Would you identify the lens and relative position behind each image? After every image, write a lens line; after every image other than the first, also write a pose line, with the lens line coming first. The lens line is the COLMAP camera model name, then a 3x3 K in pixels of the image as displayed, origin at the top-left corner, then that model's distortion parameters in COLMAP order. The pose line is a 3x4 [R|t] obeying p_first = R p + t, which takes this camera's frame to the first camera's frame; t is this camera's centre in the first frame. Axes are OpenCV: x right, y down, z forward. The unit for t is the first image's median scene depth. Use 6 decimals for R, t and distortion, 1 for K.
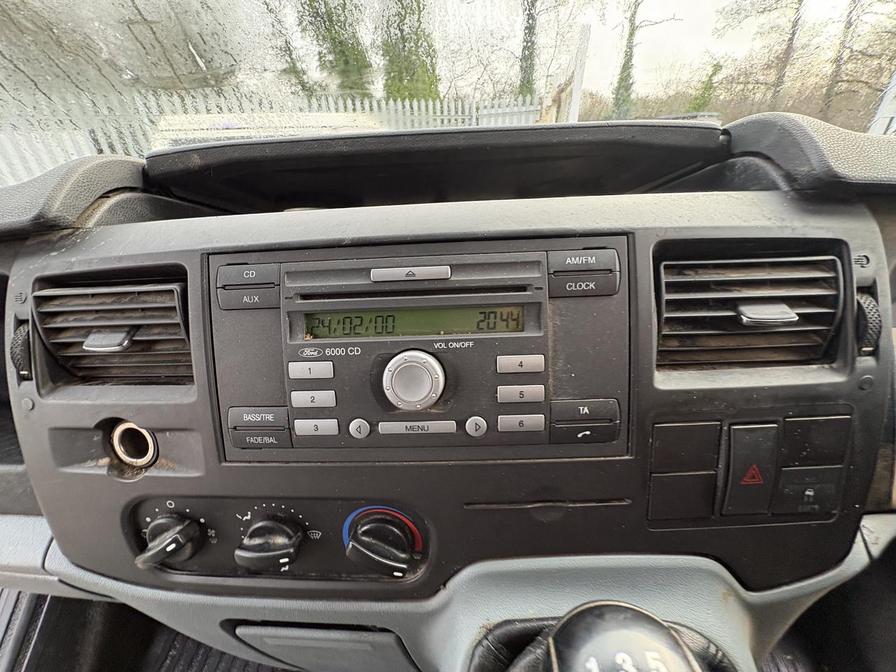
lens RADIAL K [[353.7, 0, 445.7], [0, 353.7, 334.0], [0, 0, 1]] dist [-0.001272, 0.000061]
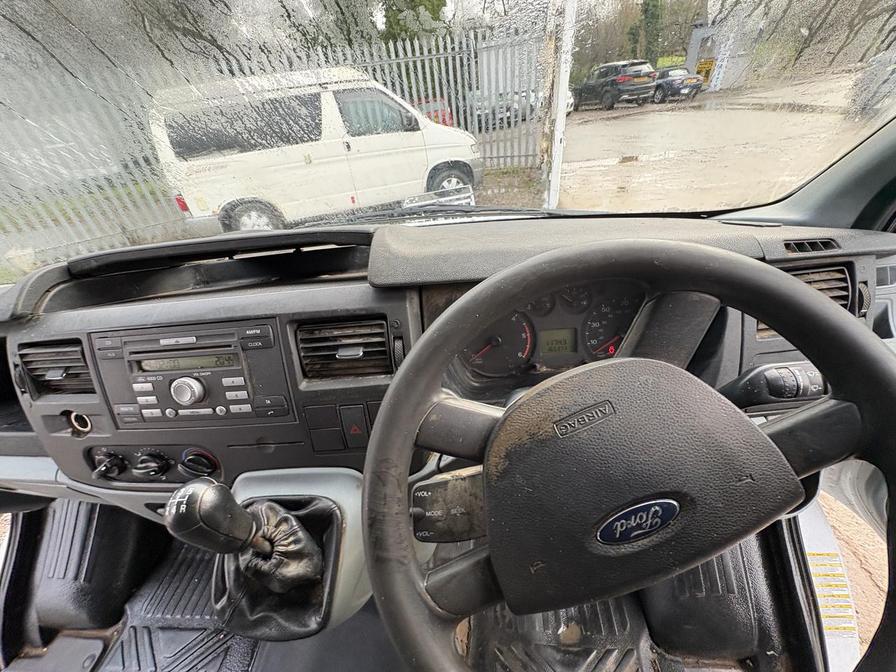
lens RADIAL K [[351.7, 0, 446.8], [0, 351.7, 334.9], [0, 0, 1]] dist [-0.001572, 0.000029]
pose [[0.996449, -0.045318, -0.070957, 1.446874], [0.054658, 0.989231, 0.135775, -0.357768], [0.064040, -0.139171, 0.988195, -0.826863]]
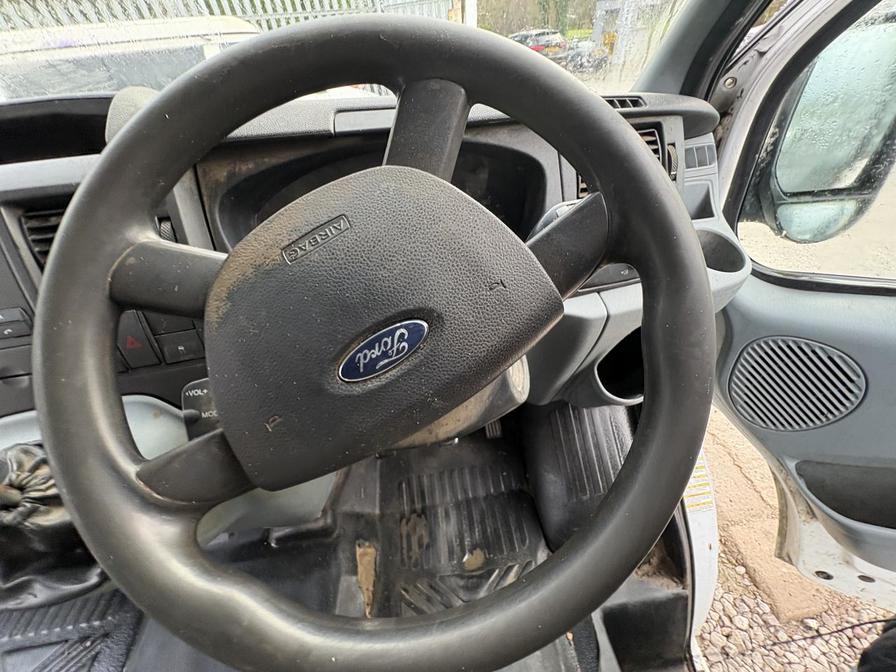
lens RADIAL K [[353.7, 0, 445.7], [0, 353.7, 334.0], [0, 0, 1]] dist [-0.001272, 0.000061]
pose [[0.987228, -0.135641, 0.083560, 2.004013], [0.116716, 0.972788, 0.200152, 0.169288], [-0.108435, -0.187843, 0.976195, -0.715231]]
